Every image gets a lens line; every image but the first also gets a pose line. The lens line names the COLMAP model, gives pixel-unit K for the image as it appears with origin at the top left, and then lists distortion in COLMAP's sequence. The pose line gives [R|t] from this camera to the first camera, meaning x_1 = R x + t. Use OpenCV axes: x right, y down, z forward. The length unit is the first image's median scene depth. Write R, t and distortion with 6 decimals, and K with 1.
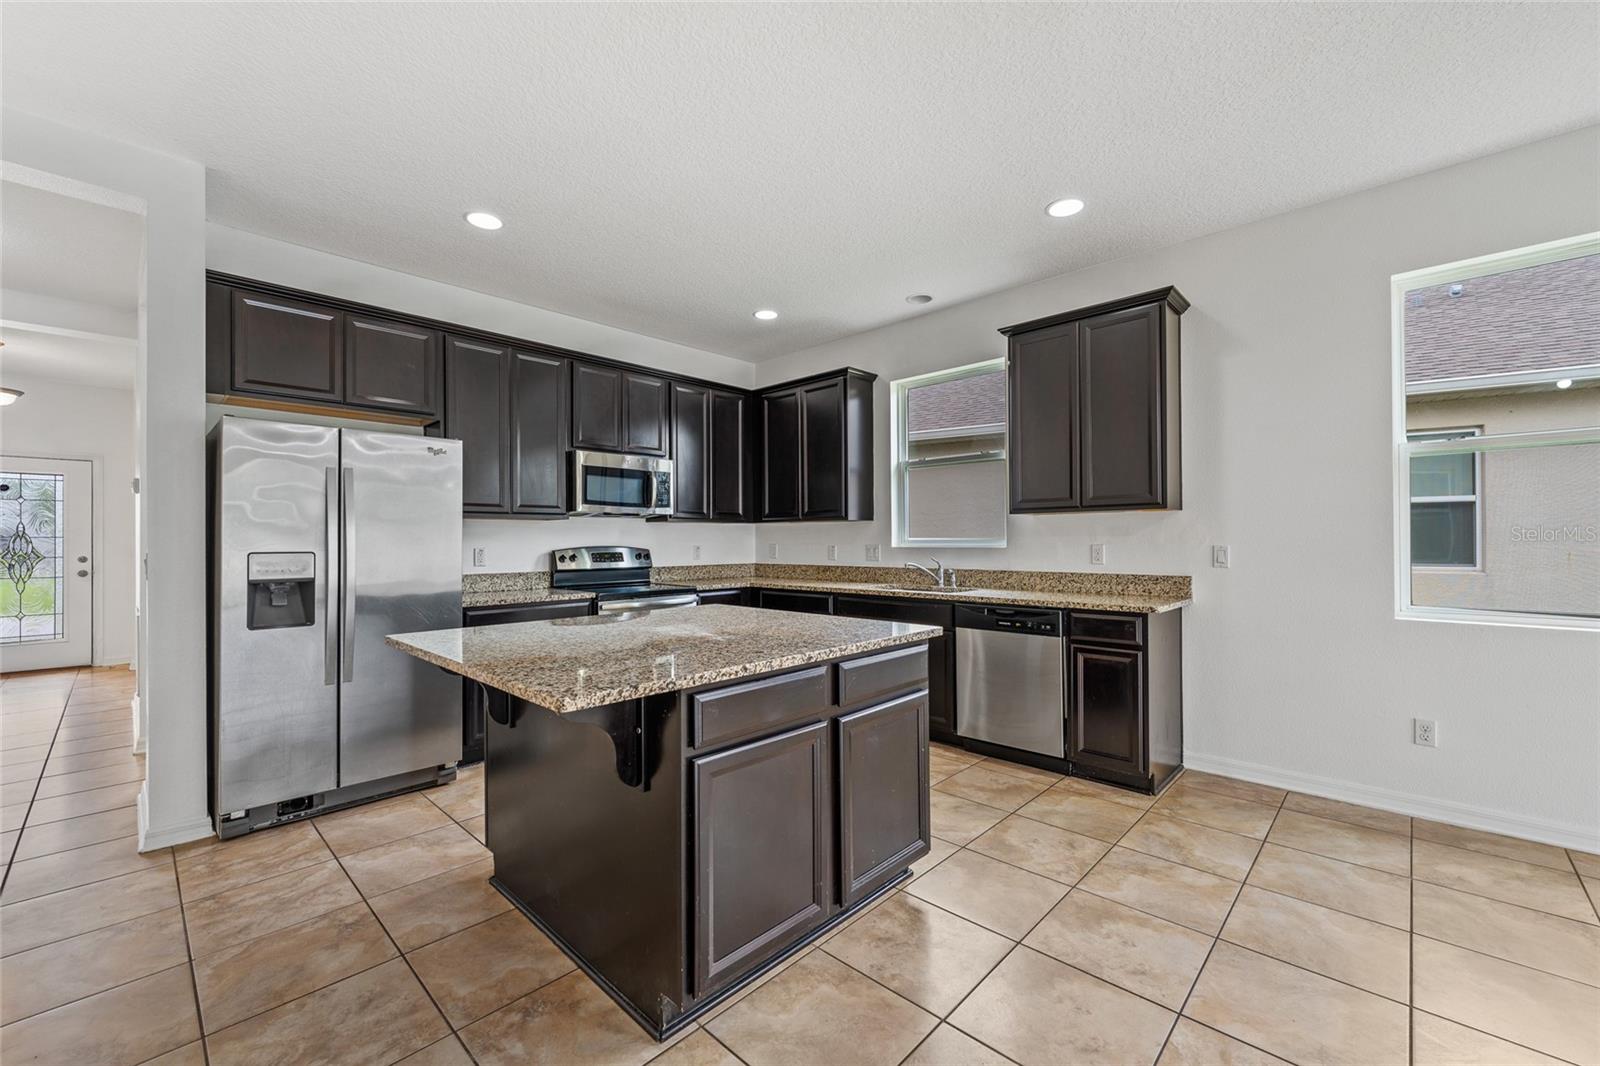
lens RADIAL K [[643.9, 0, 804.1], [0, 643.9, 538.1], [0, 0, 1]] dist [0.000351, -0.000371]
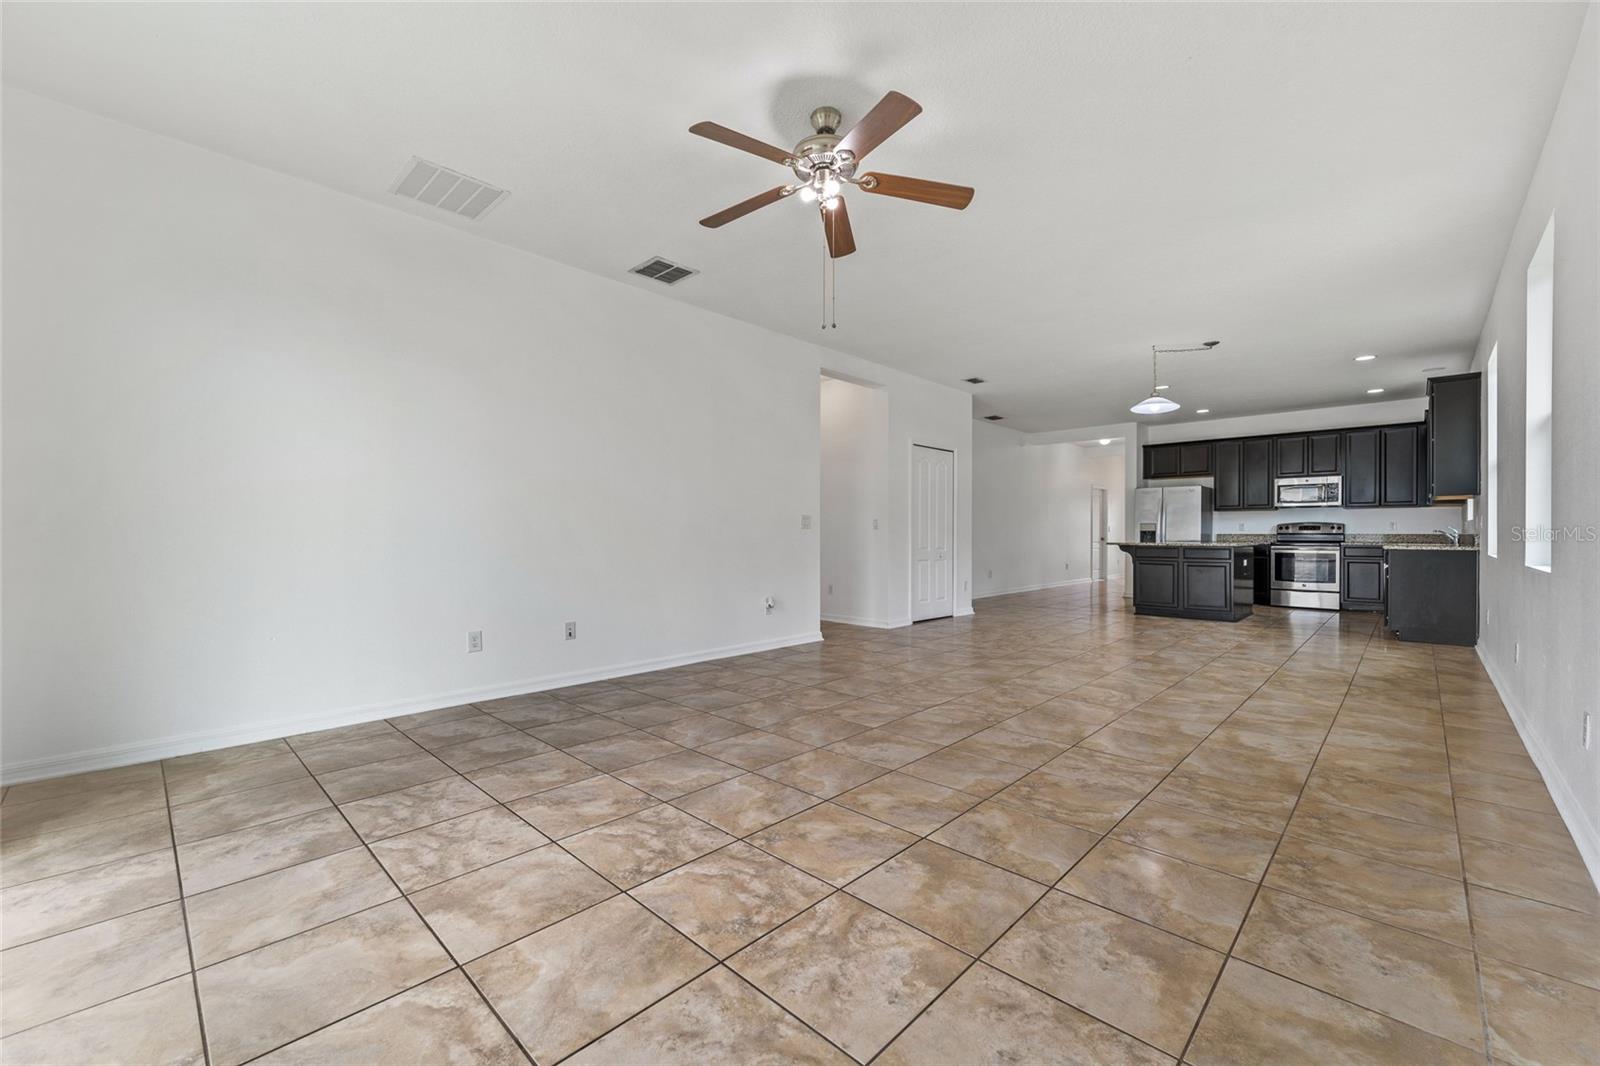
lens RADIAL K [[650.7, 0, 800.0], [0, 650.7, 533.0], [0, 0, 1]] dist [-0.001422, -0.000307]
pose [[-0.004190, 0.008107, -0.999958, 1.994983], [0.004422, 0.999958, 0.008088, 0.026159], [0.999981, -0.004388, -0.004226, -0.661104]]
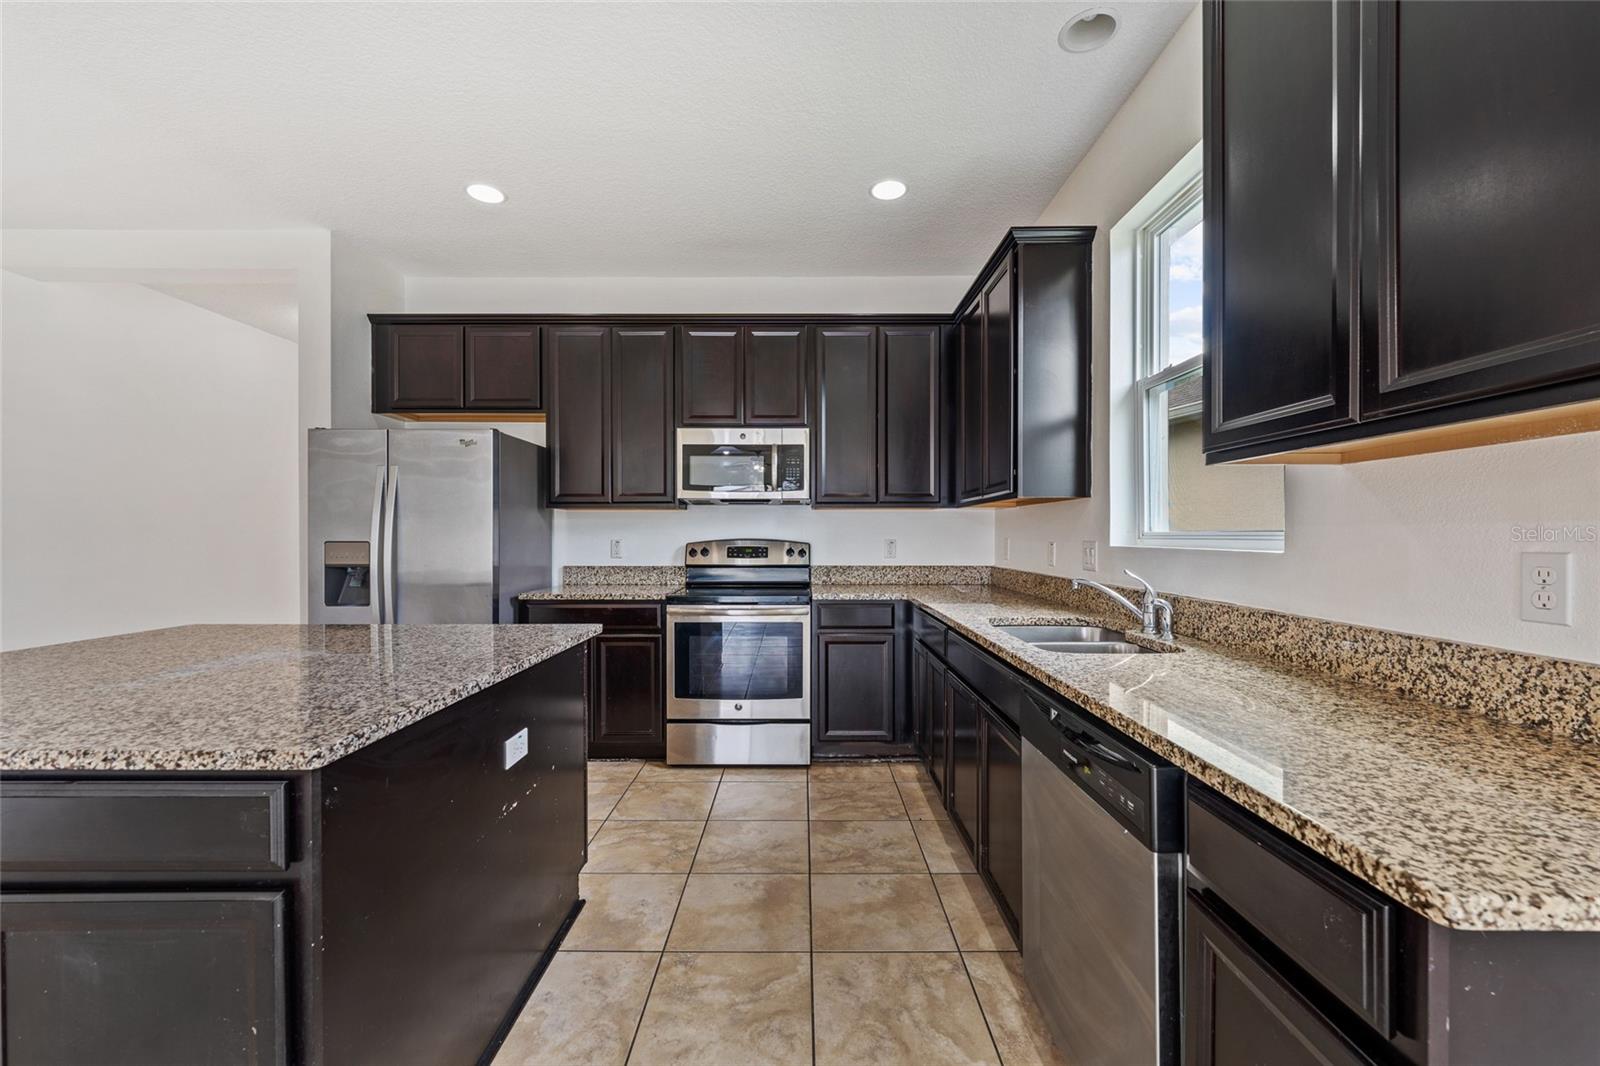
lens RADIAL K [[643.9, 0, 804.1], [0, 643.9, 538.1], [0, 0, 1]] dist [0.000351, -0.000371]
pose [[0.688304, 0.009251, -0.725363, 0.416165], [-0.000326, 0.999923, 0.012443, 0.001112], [0.725422, -0.008328, 0.688254, 0.551245]]
